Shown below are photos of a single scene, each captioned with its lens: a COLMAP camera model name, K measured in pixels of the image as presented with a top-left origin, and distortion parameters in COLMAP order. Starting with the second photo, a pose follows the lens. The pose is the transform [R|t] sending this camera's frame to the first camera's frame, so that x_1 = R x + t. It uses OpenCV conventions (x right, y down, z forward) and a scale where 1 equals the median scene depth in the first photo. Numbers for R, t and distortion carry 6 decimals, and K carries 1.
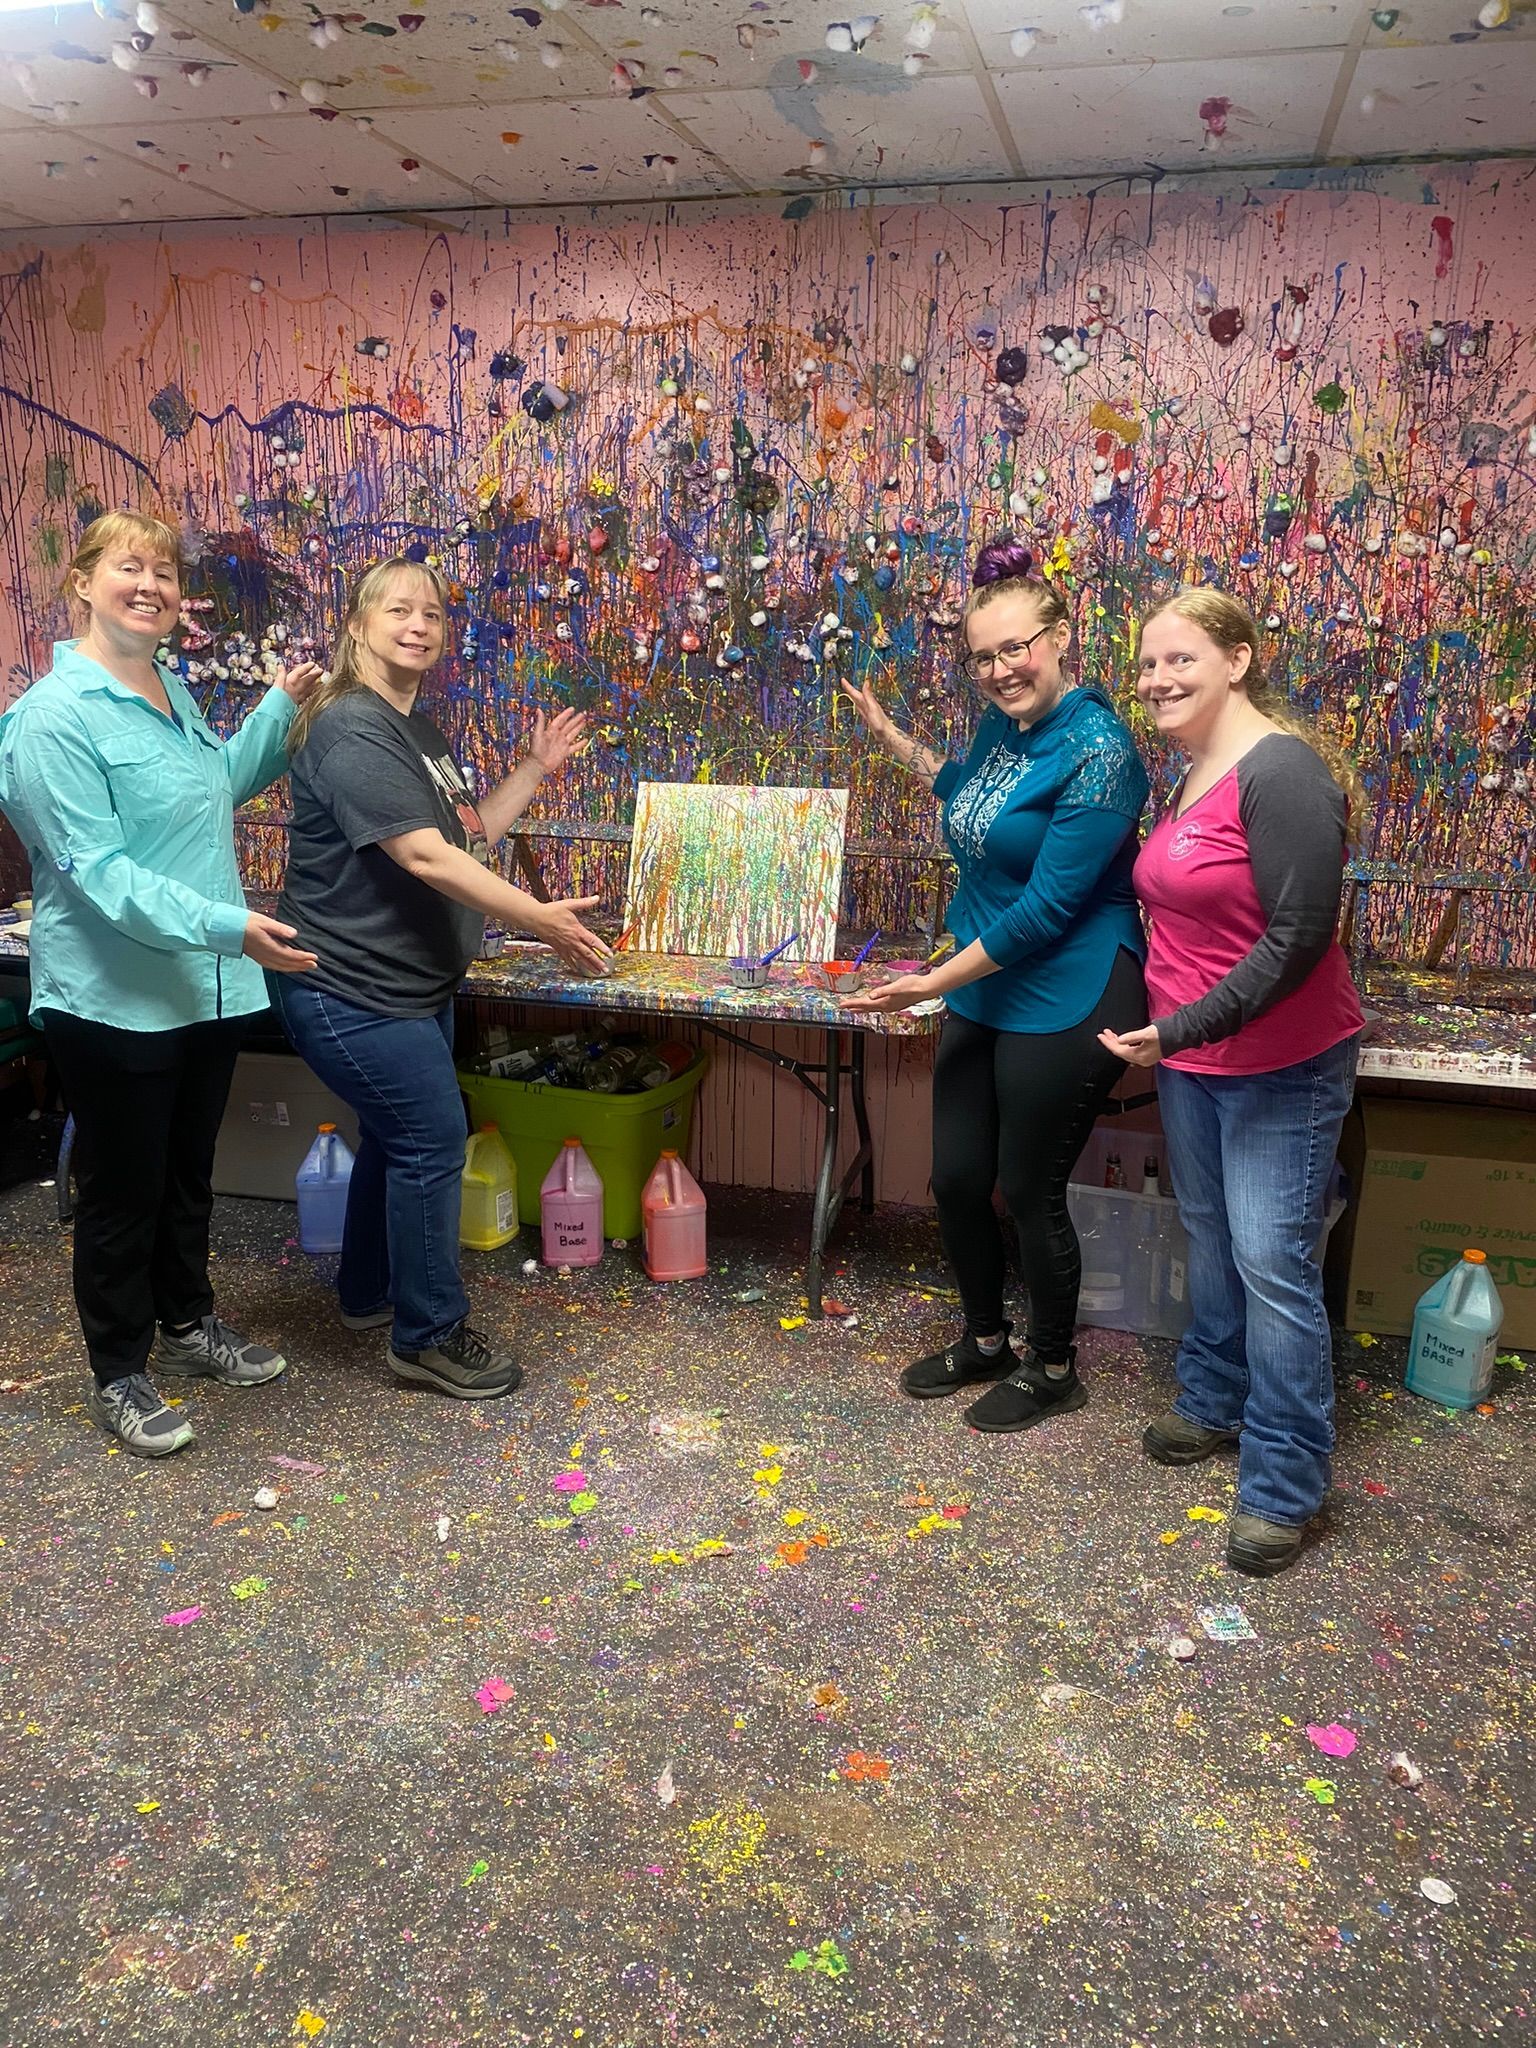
lens RADIAL K [[1595.4, 0, 762.5], [0, 1595.4, 1003.7], [0, 0, 1]] dist [0.005361, -0.007055]
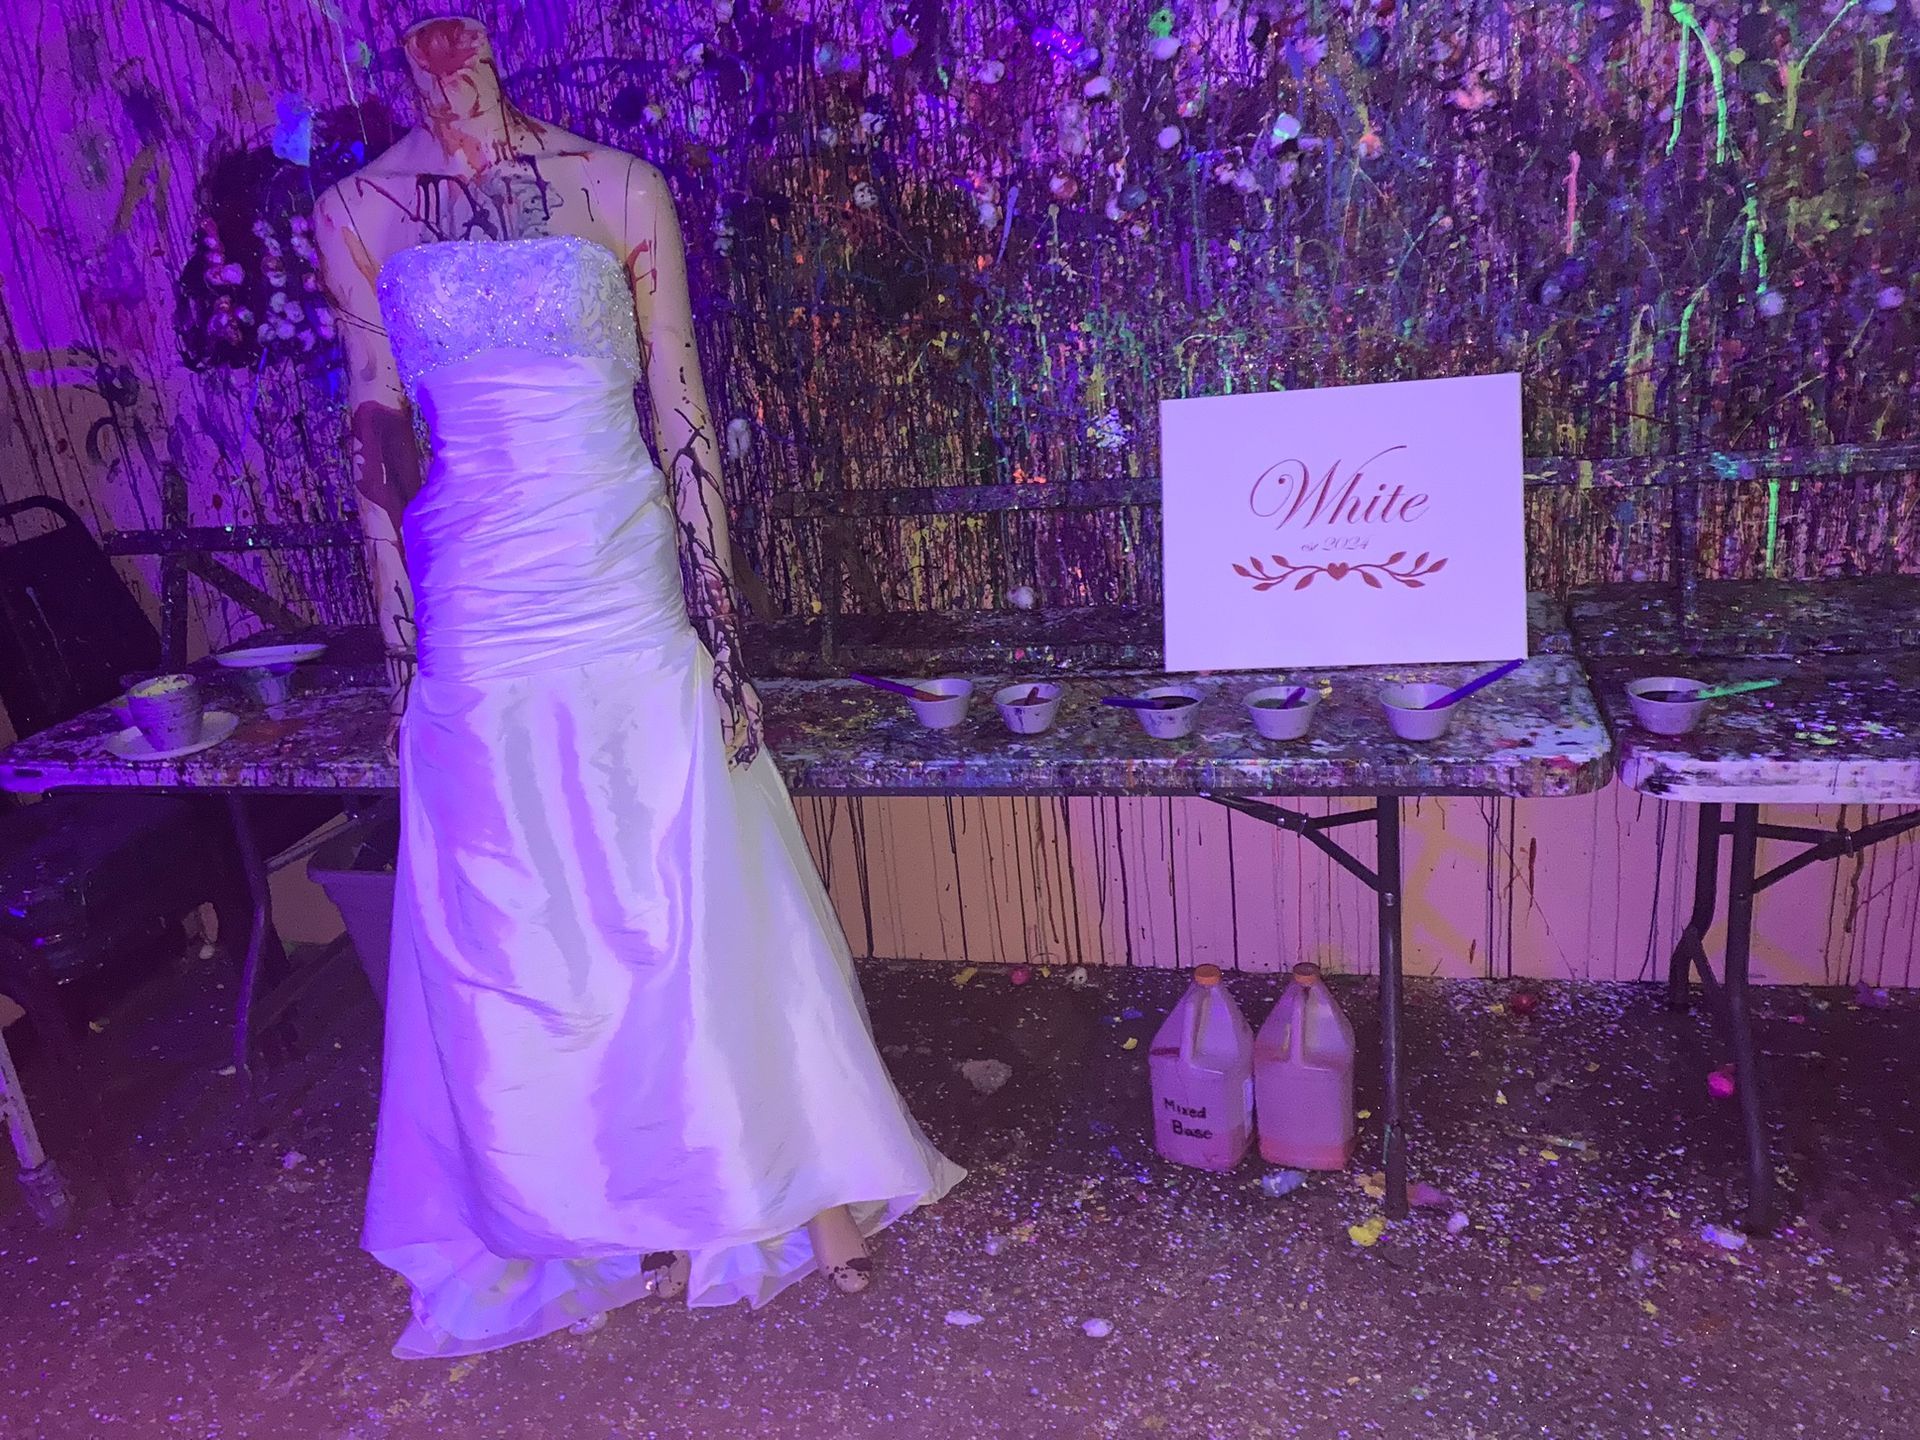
lens RADIAL K [[1610.1, 0, 933.0], [0, 1610.1, 746.1], [0, 0, 1]] dist [-0.001526, 0.015857]
pose [[0.993644, -0.108898, -0.028492, -0.106872], [0.111083, 0.989565, 0.091774, -0.069120], [0.018201, -0.094356, 0.995372, 0.330396]]
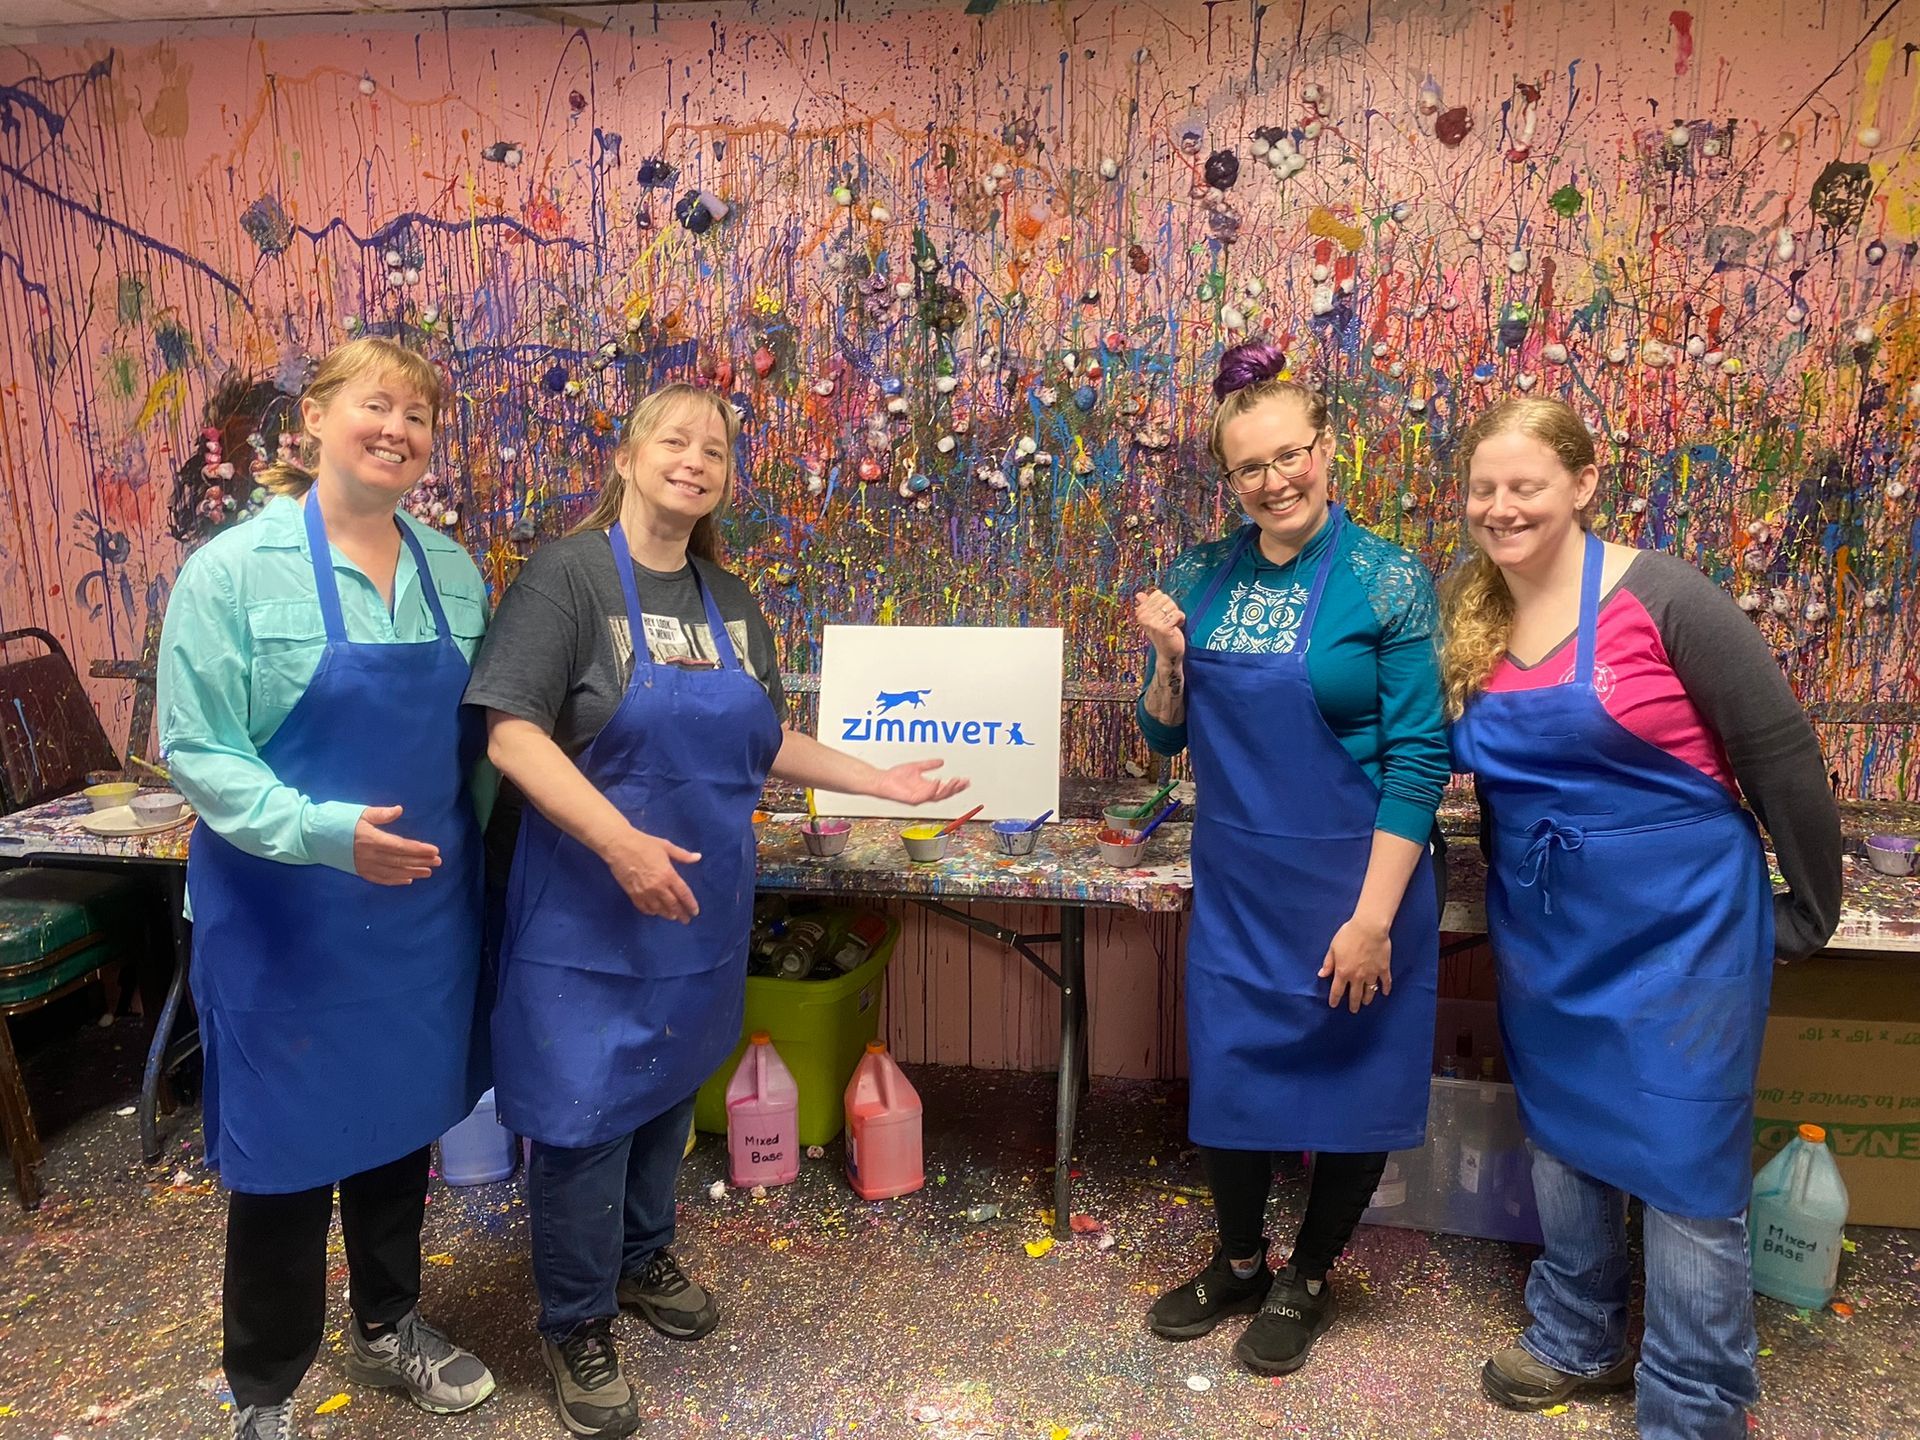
lens RADIAL K [[1495.7, 0, 952.1], [0, 1495.7, 701.8], [0, 0, 1]] dist [0.005361, -0.007055]
pose [[0.994257, -0.034586, 0.101279, -0.091503], [0.041181, 0.997115, -0.063760, -0.040634], [-0.098781, 0.067565, 0.992813, 0.164594]]
